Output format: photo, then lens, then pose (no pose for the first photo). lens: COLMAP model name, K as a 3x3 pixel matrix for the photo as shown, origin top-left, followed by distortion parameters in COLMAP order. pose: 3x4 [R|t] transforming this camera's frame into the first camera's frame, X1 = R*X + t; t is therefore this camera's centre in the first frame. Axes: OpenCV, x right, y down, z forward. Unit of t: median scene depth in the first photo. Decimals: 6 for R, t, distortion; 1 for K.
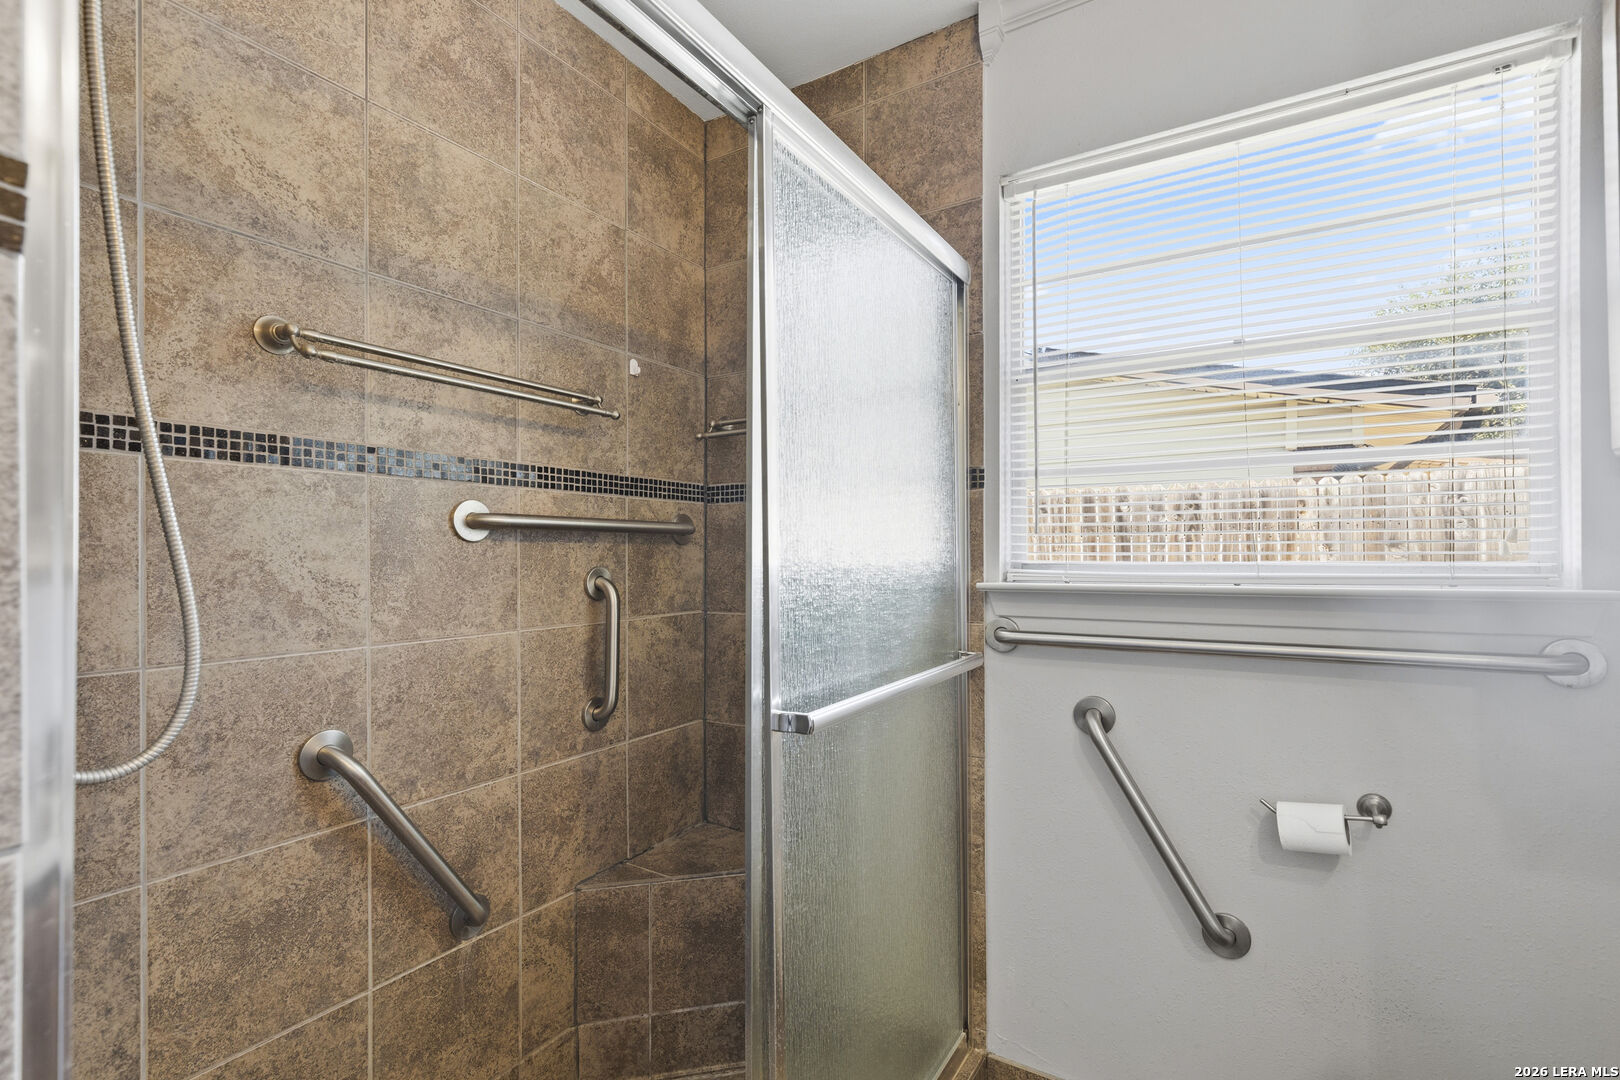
lens RADIAL K [[741.8, 0, 819.8], [0, 741.8, 554.1], [0, 0, 1]] dist [0.010045, -0.001367]
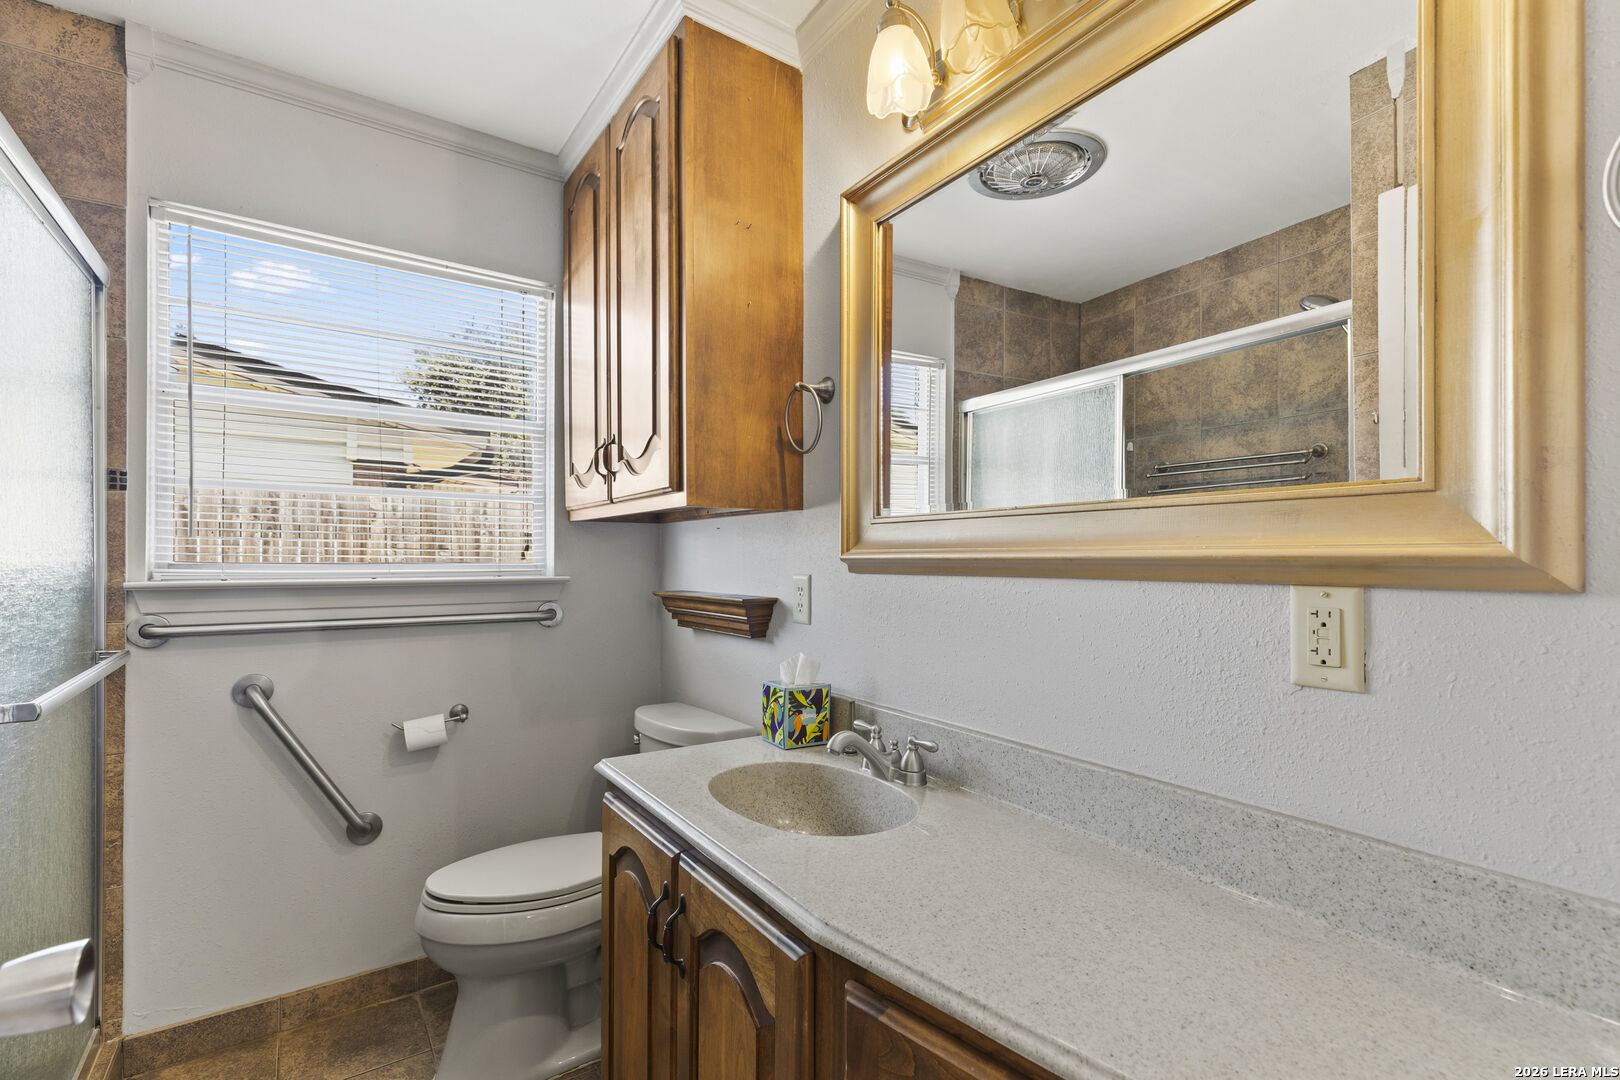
lens RADIAL K [[741.8, 0, 815.5], [0, 741.8, 554.4], [0, 0, 1]] dist [0.010045, -0.001367]
pose [[0.415055, 0.011215, 0.909727, -0.325618], [-0.006218, 0.999936, -0.009490, 0.003387], [-0.909775, -0.001718, 0.415098, -0.300141]]
